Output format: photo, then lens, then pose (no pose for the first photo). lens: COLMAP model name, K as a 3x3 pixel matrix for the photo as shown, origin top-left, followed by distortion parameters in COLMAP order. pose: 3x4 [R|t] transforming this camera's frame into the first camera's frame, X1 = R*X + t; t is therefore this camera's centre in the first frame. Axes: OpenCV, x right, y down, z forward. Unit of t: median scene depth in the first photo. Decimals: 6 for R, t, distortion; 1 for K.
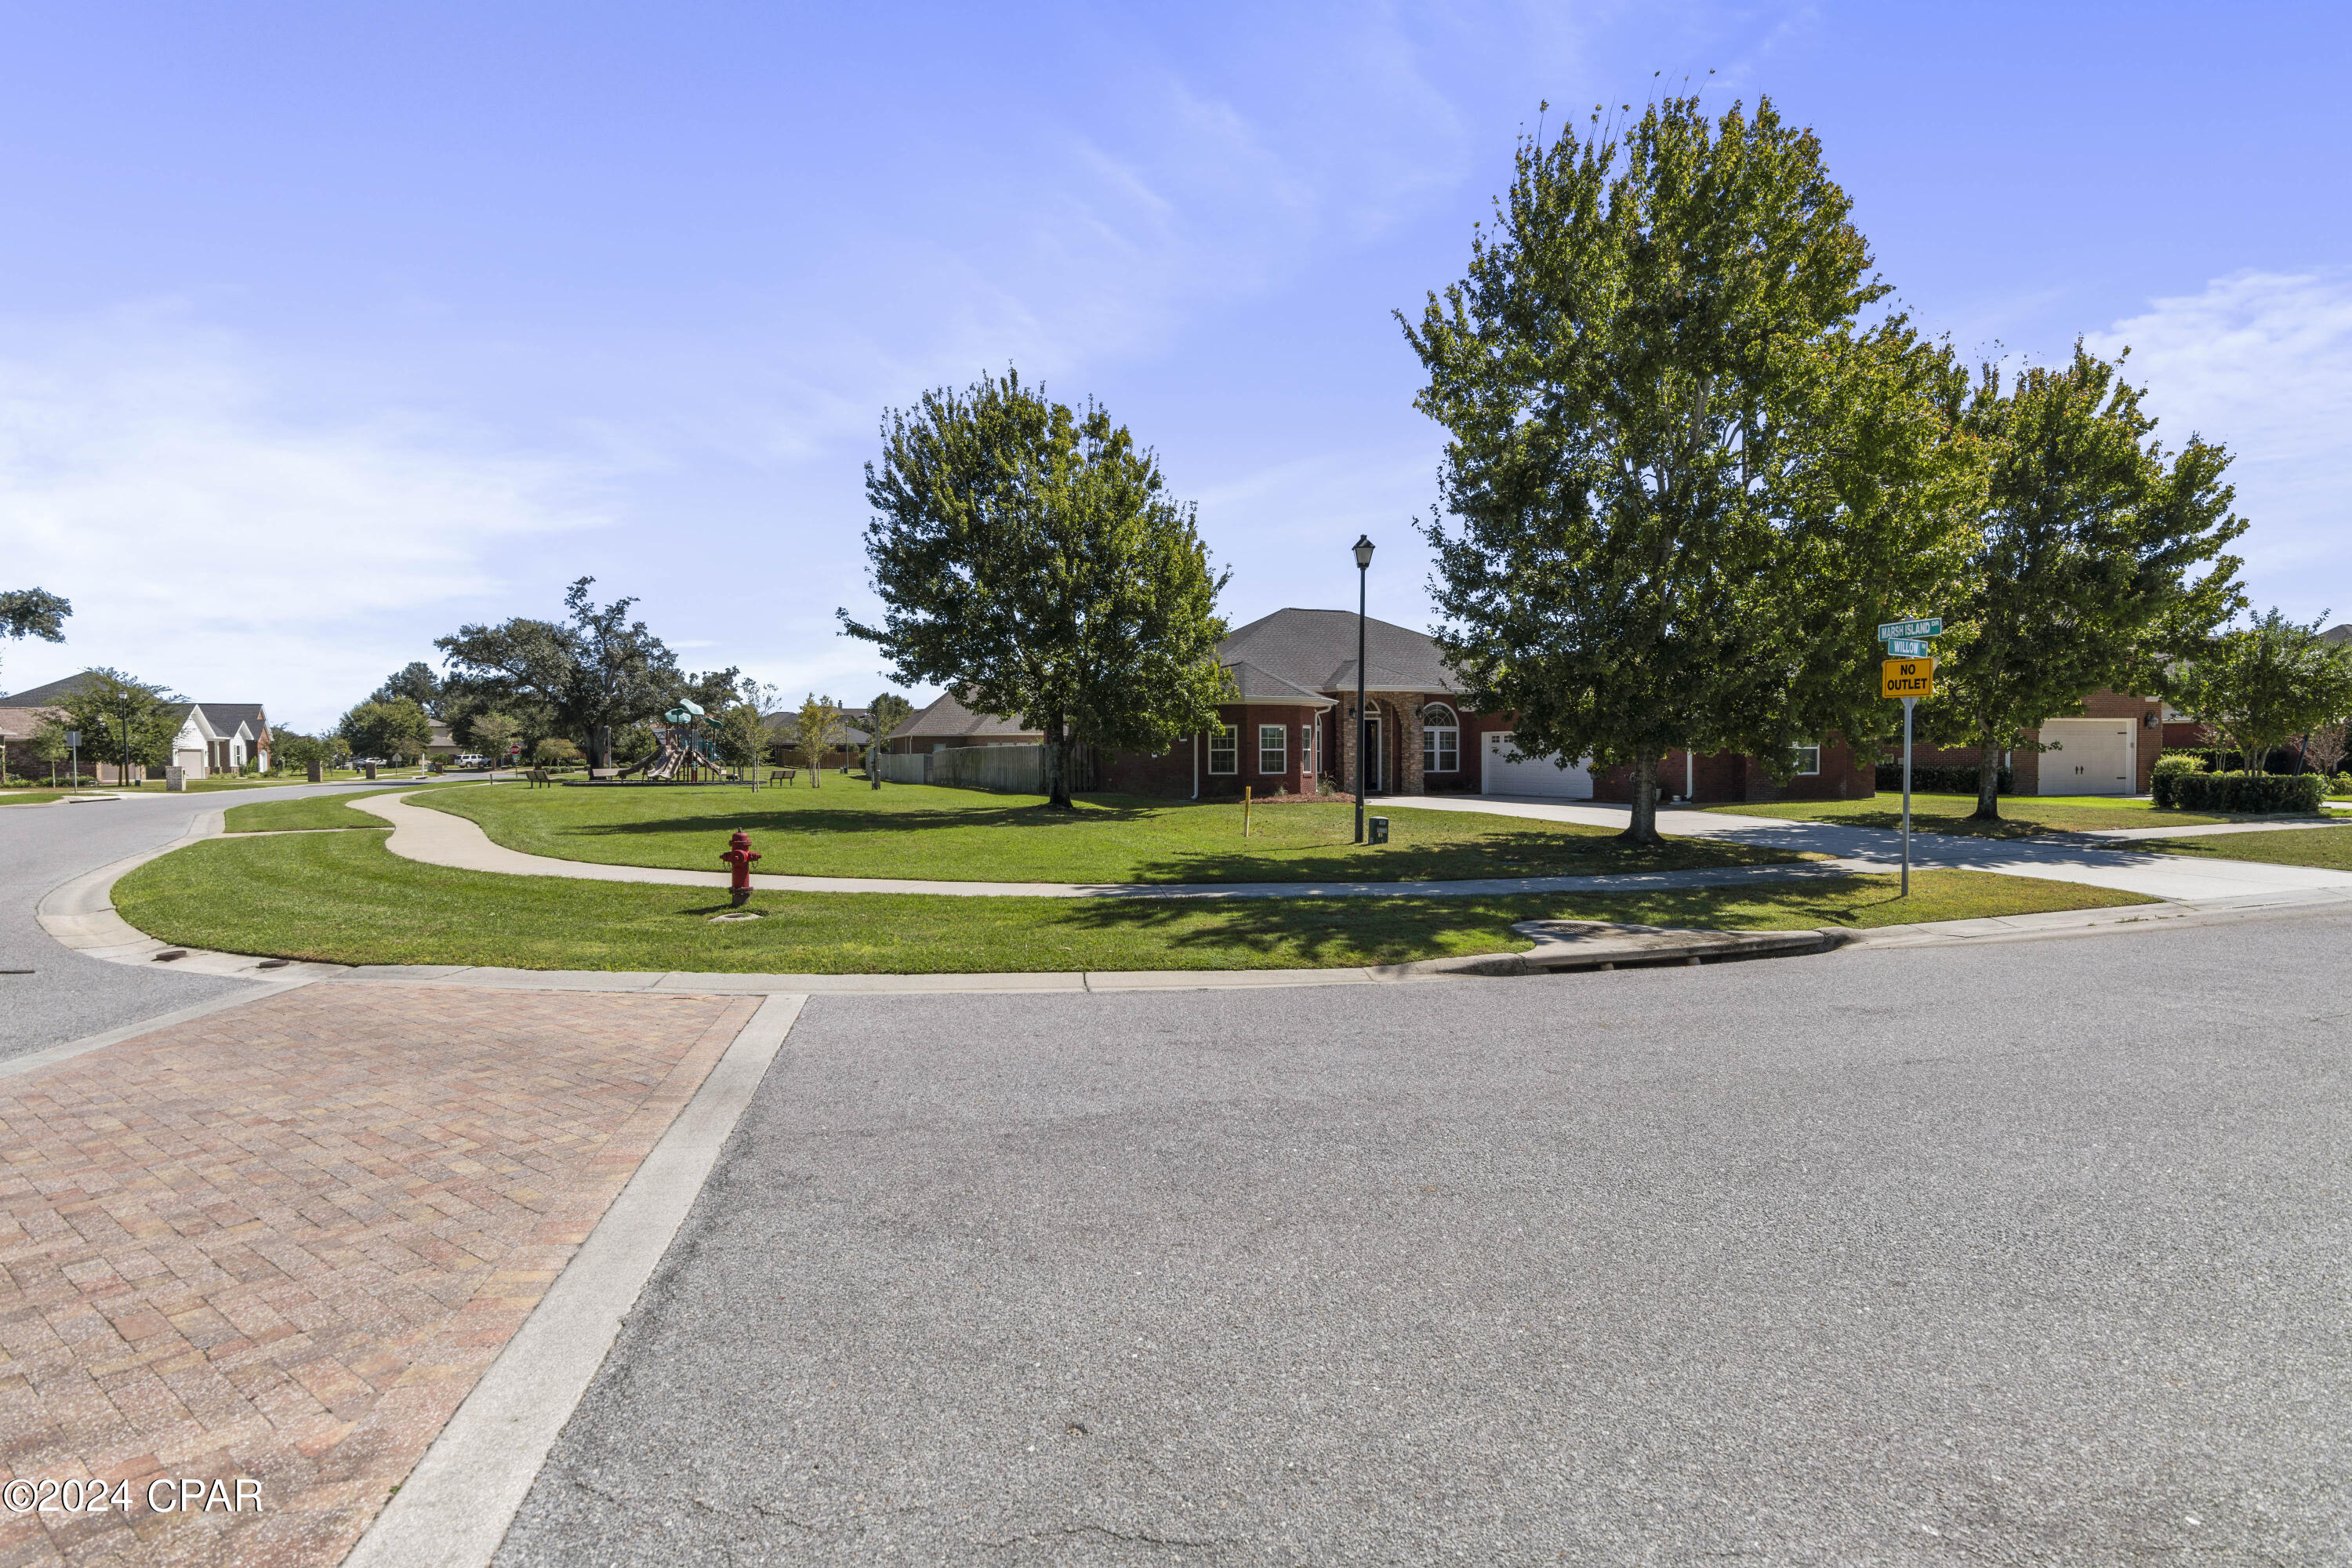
lens RADIAL K [[1143.6, 0, 1176.0], [0, 1143.6, 784.0], [0, 0, 1]] dist [-0.001639, -0.000067]
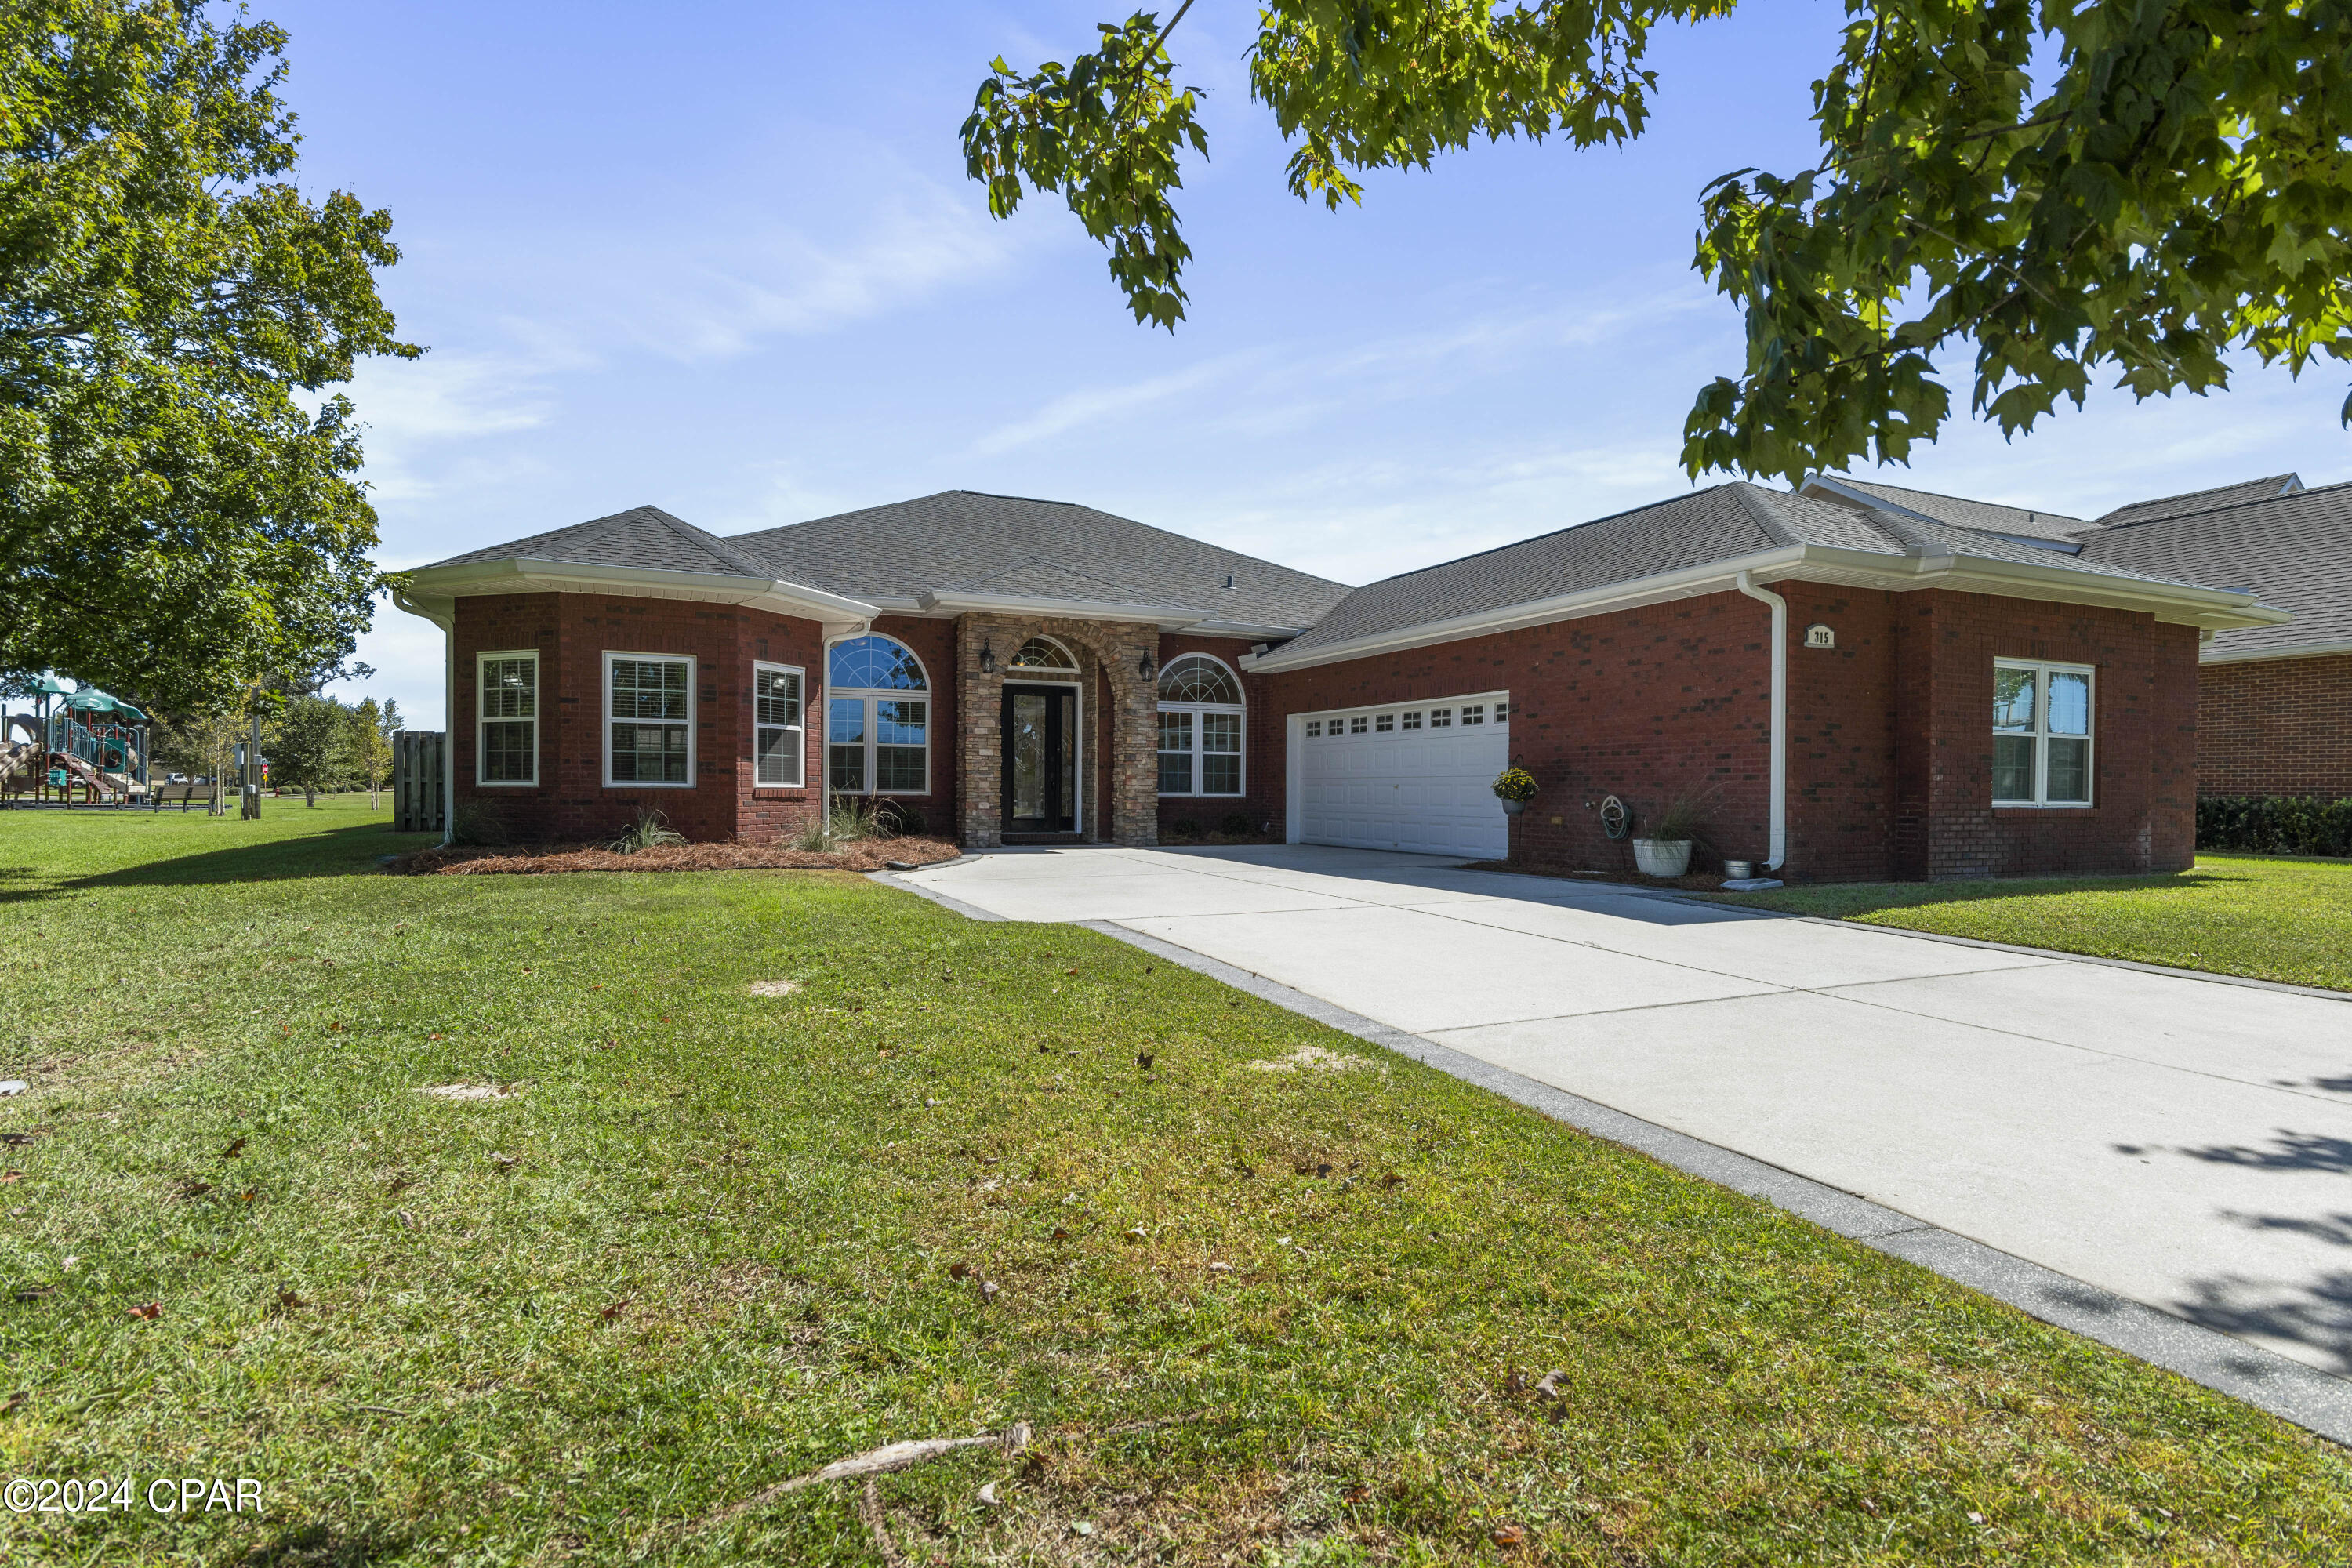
lens RADIAL K [[1143.6, 0, 1176.0], [0, 1143.6, 784.0], [0, 0, 1]] dist [-0.001639, -0.000067]
pose [[0.998442, 0.013814, 0.054057, 0.200356], [-0.012141, 0.999441, -0.031152, -0.000528], [-0.054458, 0.030447, 0.998052, 0.535486]]
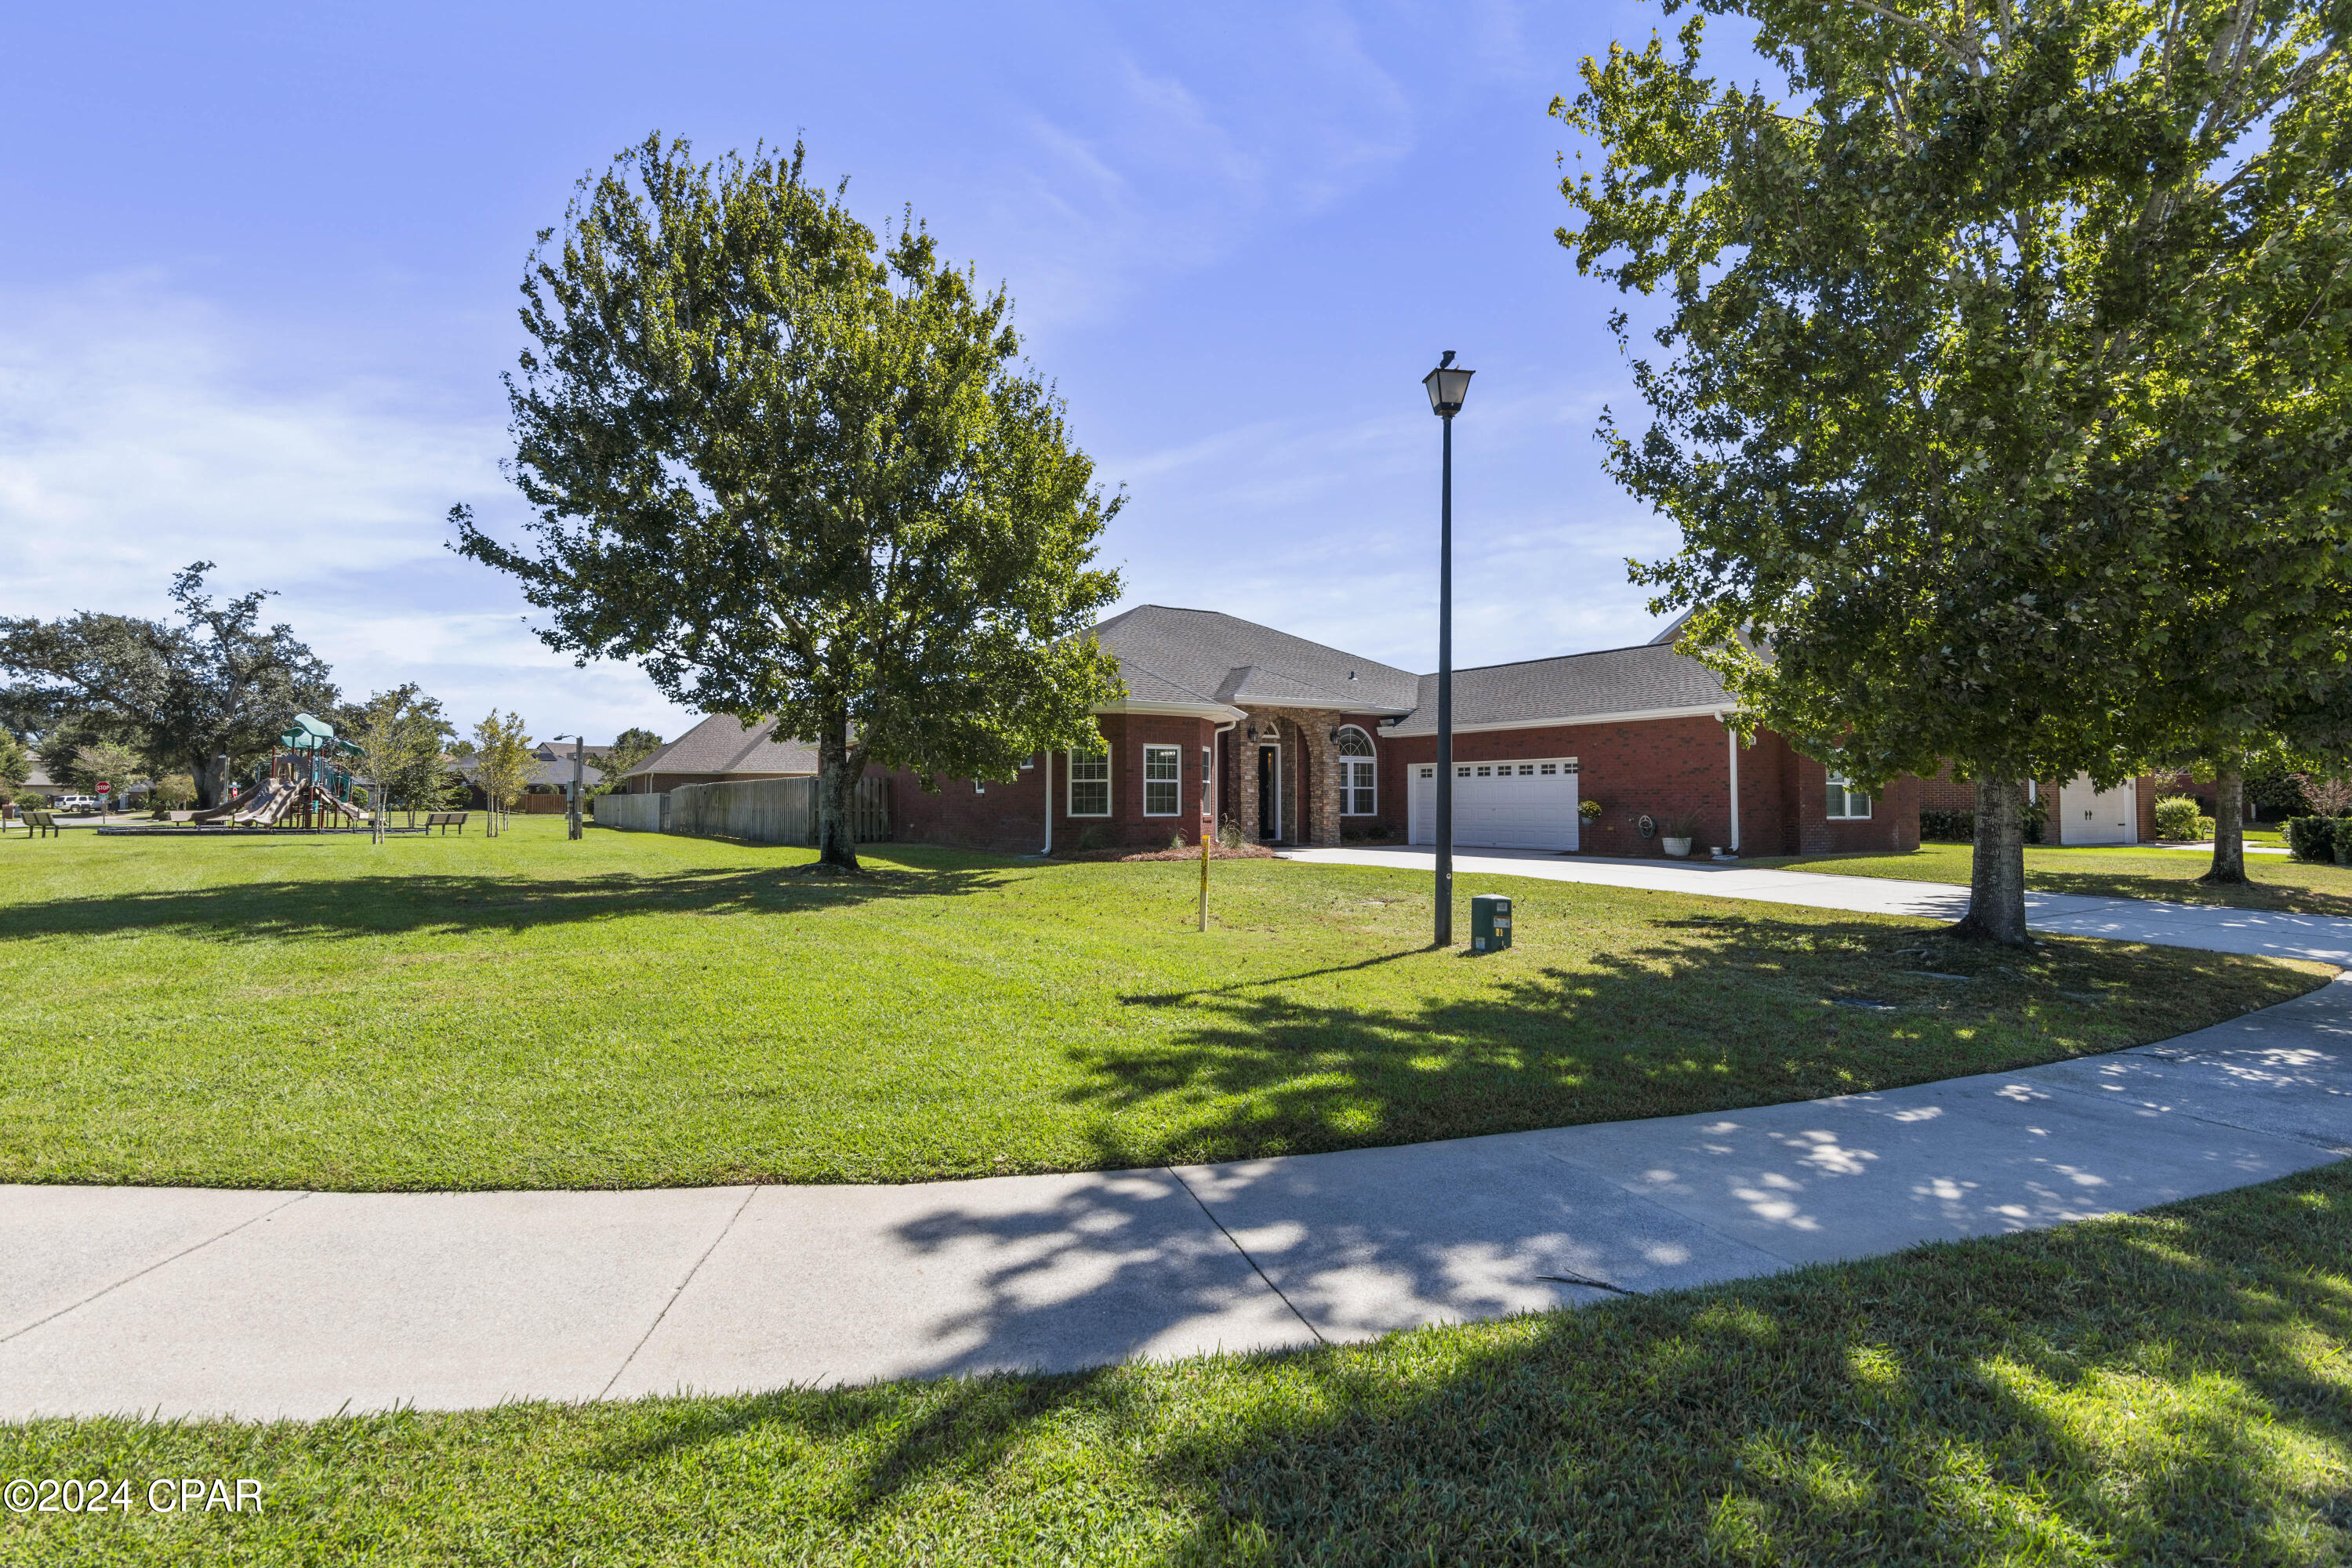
lens RADIAL K [[1148.9, 0, 1177.3], [0, 1148.9, 737.1], [0, 0, 1]] dist [0.003487, 0.000730]
pose [[0.982823, 0.015173, 0.183927, -0.028692], [0.000022, 0.996605, -0.082334, 0.000363], [-0.184552, 0.080923, 0.979486, 0.276553]]
